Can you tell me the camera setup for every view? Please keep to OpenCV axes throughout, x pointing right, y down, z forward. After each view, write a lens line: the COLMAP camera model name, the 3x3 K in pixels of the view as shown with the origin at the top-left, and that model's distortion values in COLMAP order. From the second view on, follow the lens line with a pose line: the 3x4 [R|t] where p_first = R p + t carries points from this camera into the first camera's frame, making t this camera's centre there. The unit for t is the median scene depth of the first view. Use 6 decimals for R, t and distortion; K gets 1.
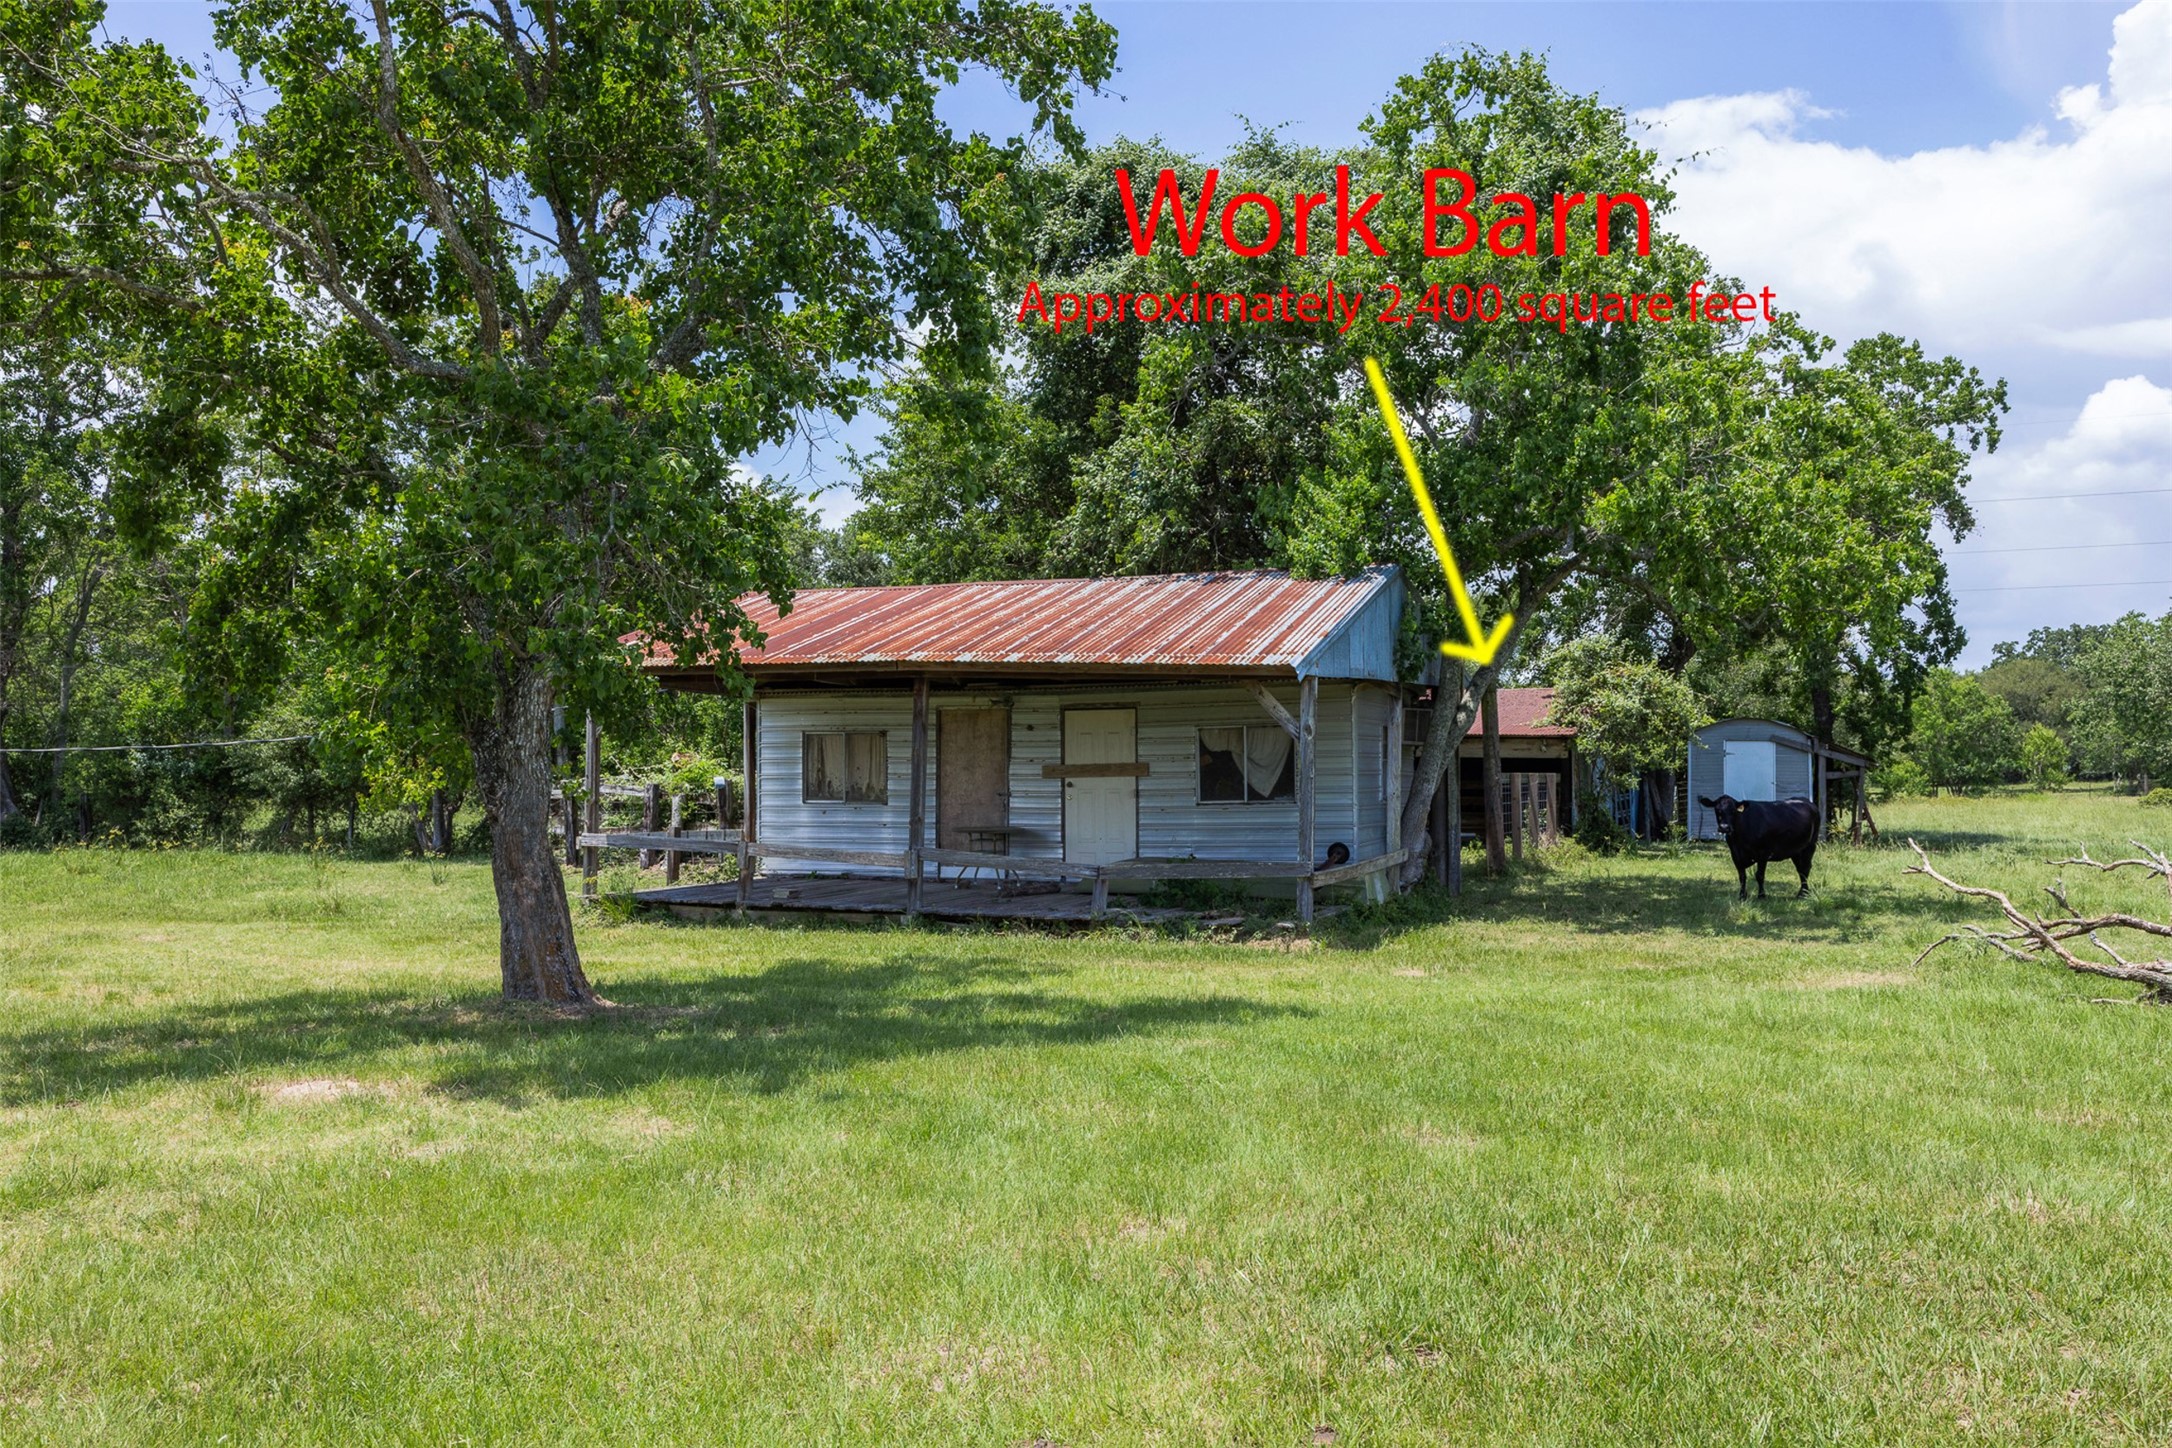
lens RADIAL K [[1881.0, 0, 1084.4], [0, 1881.0, 751.2], [0, 0, 1]] dist [0.001481, 0.001284]
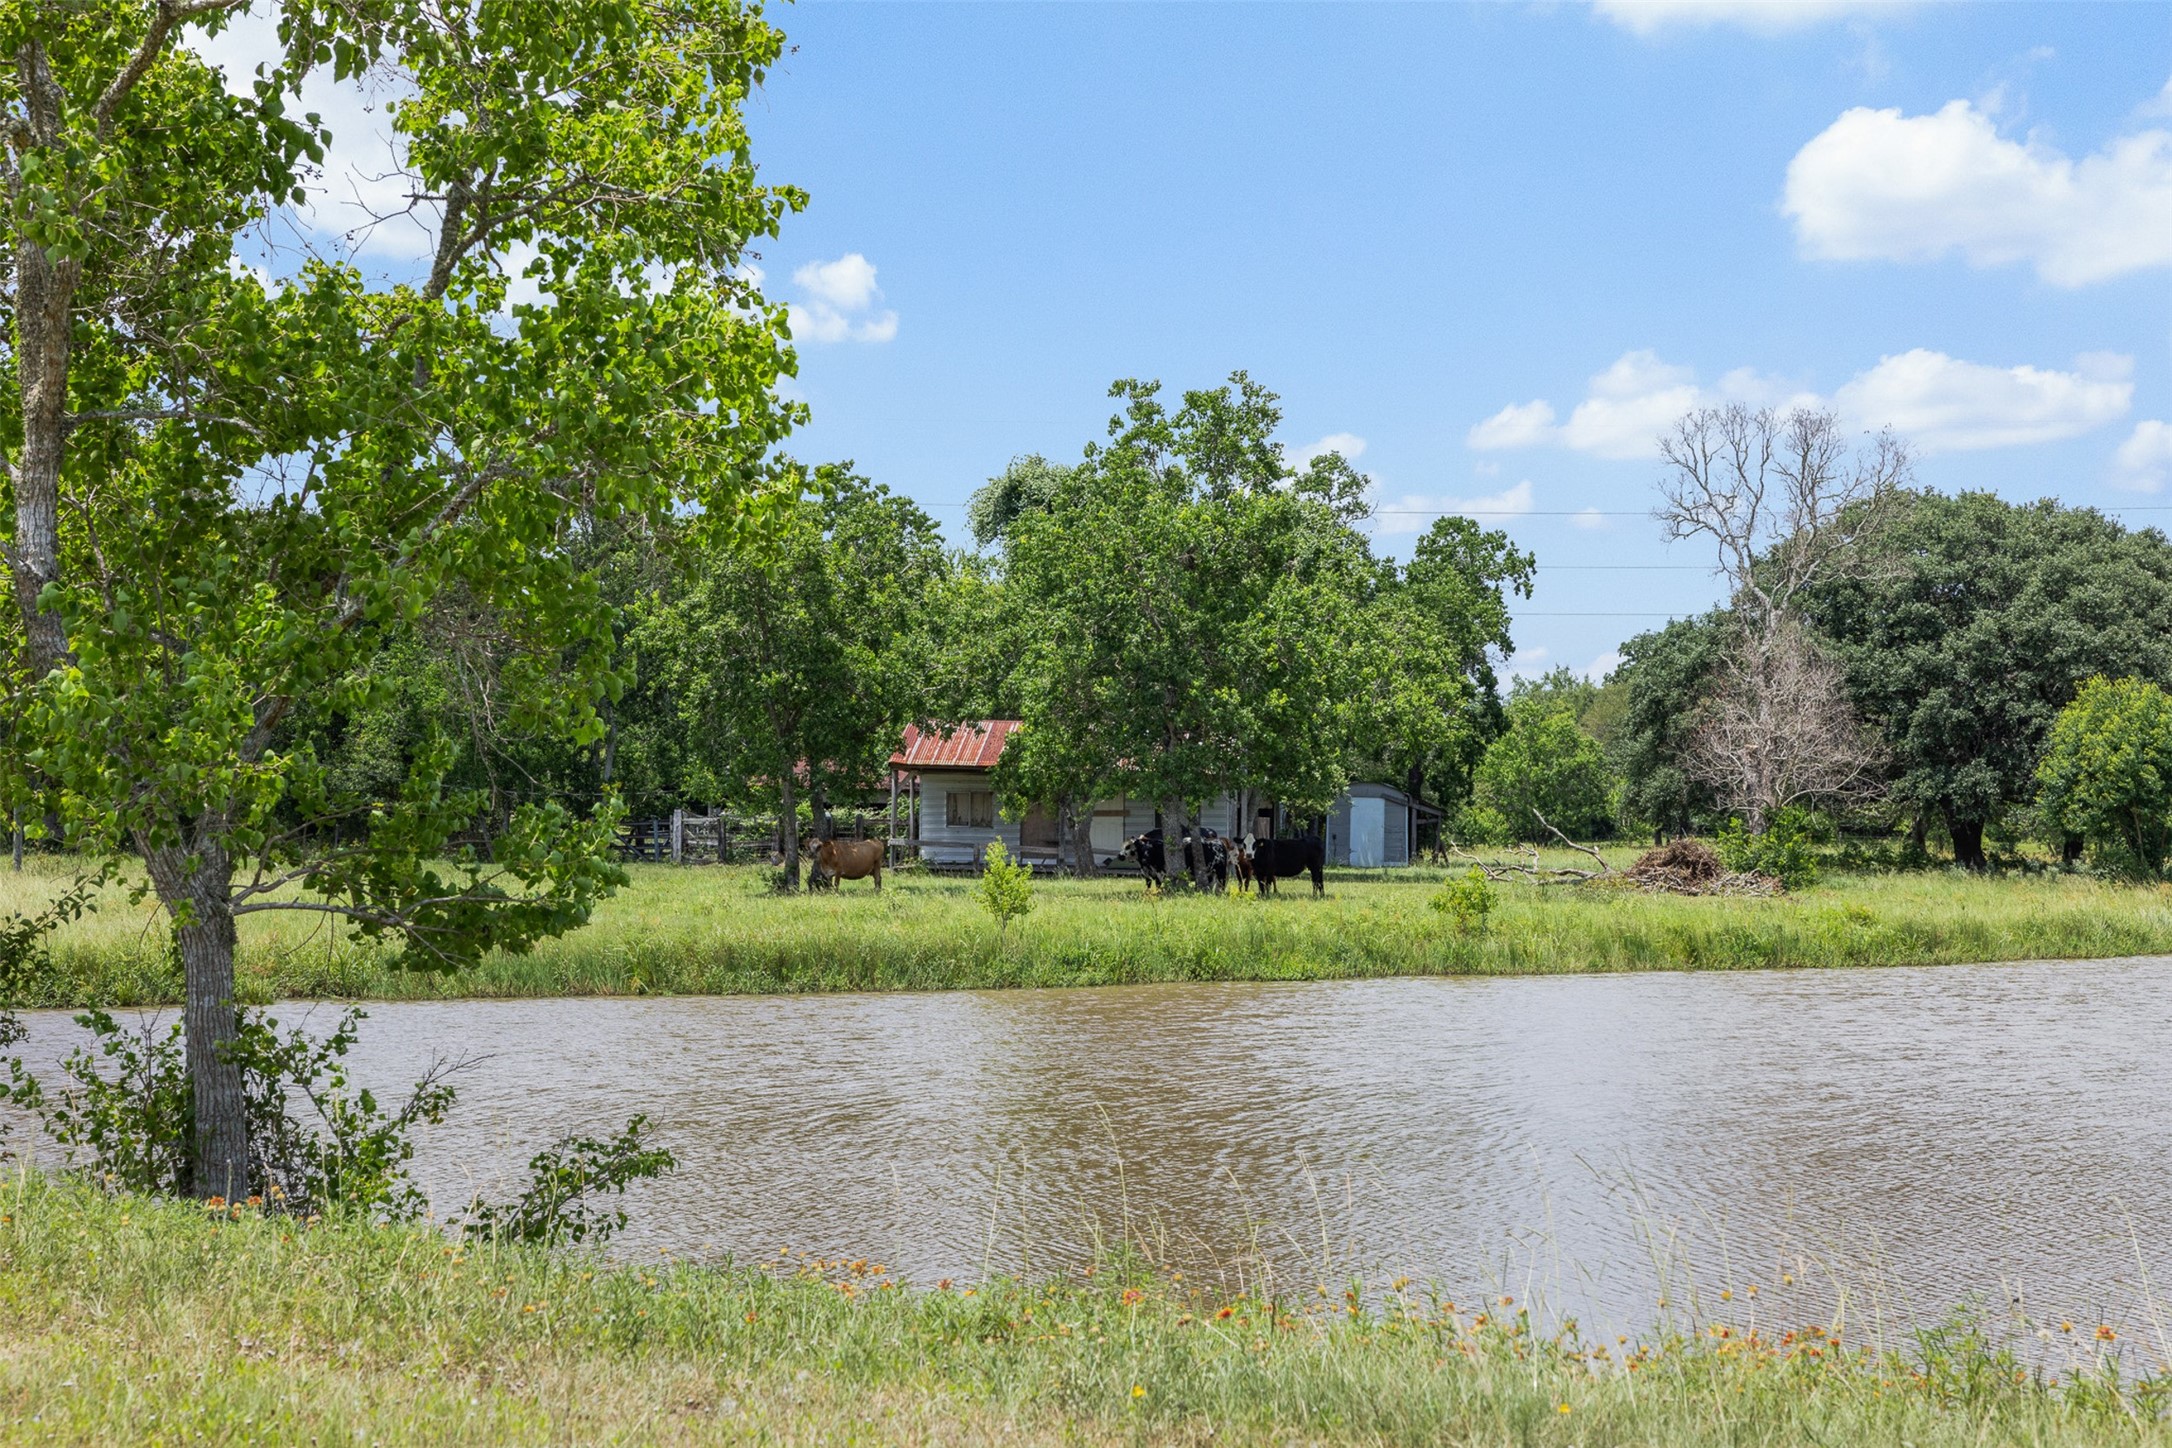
lens RADIAL K [[4326.7, 0, 1086.0], [0, 4326.7, 724.0], [0, 0, 1]] dist [-0.001597, -0.004105]
pose [[0.952816, 0.022211, 0.302734, -0.844243], [-0.020037, 0.999746, -0.010287, -0.022630], [-0.302886, 0.003736, 0.953020, -2.063143]]
